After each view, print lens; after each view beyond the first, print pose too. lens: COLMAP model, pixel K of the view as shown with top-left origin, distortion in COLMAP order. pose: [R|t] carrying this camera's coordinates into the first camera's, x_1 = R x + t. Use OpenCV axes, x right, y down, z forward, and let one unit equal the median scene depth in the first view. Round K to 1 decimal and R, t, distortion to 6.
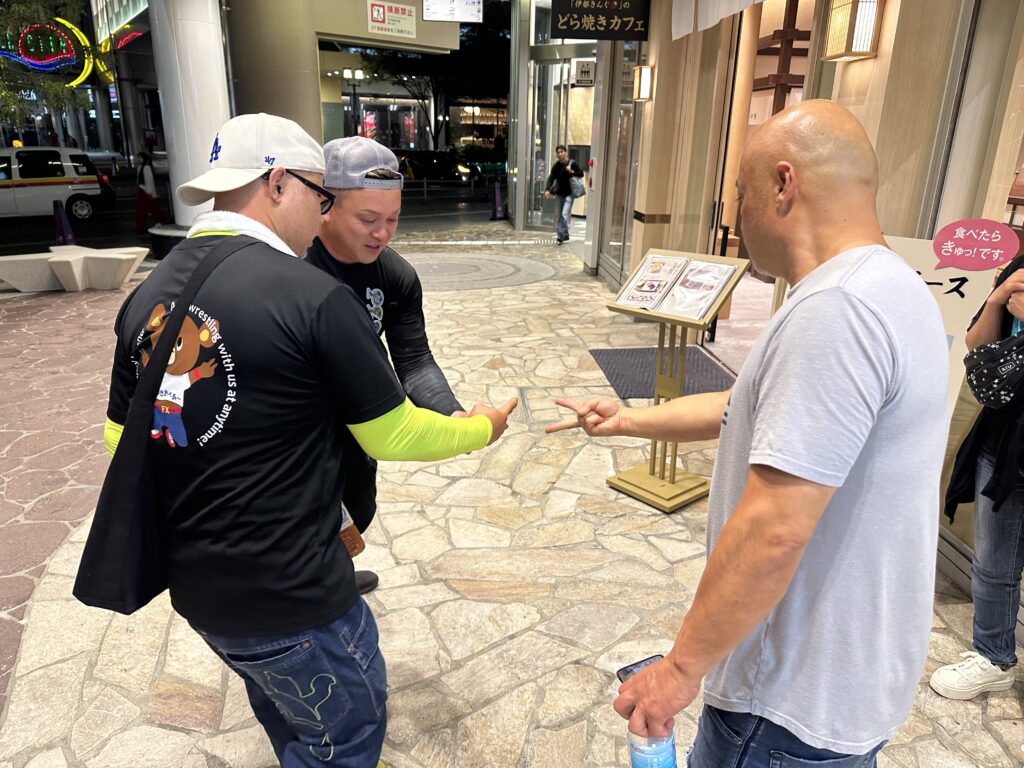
lens RADIAL K [[722.5, 0, 511.0], [0, 722.5, 384.5], [0, 0, 1]] dist [-0.010337, -0.006599]
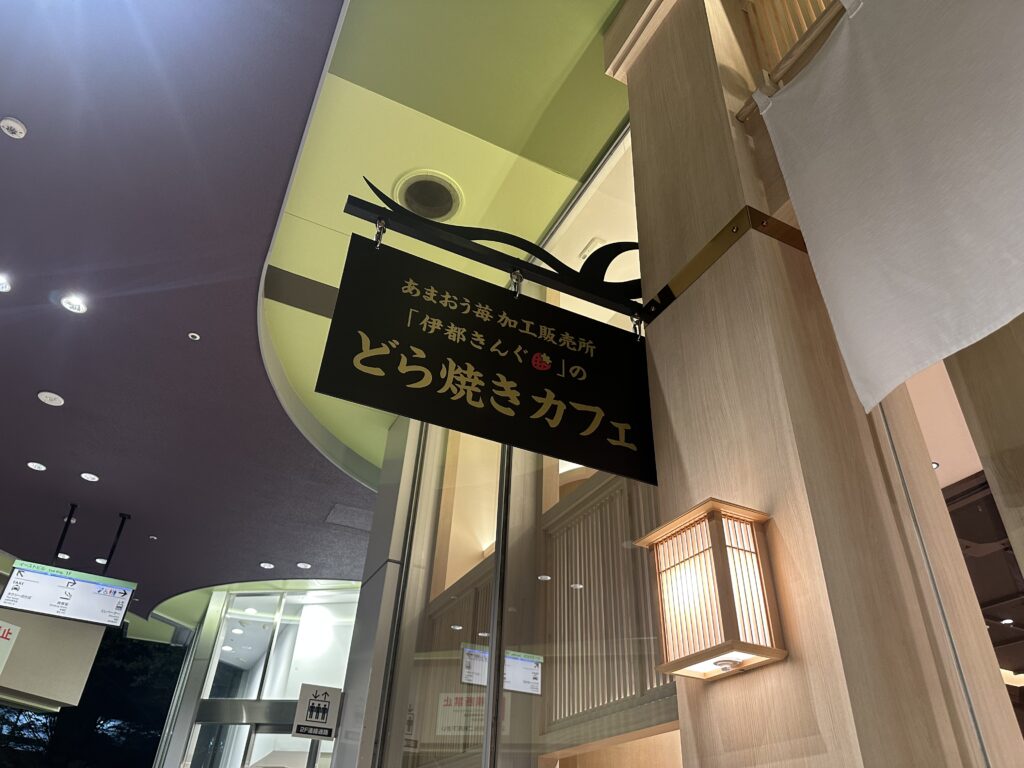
lens RADIAL K [[722.5, 0, 511.7], [0, 722.5, 384.6], [0, 0, 1]] dist [-0.010337, -0.006599]
pose [[0.921231, 0.238673, 0.307195, 0.040180], [0.106725, 0.604310, -0.789569, -0.281206], [-0.374090, 0.760161, 0.531237, 0.845615]]
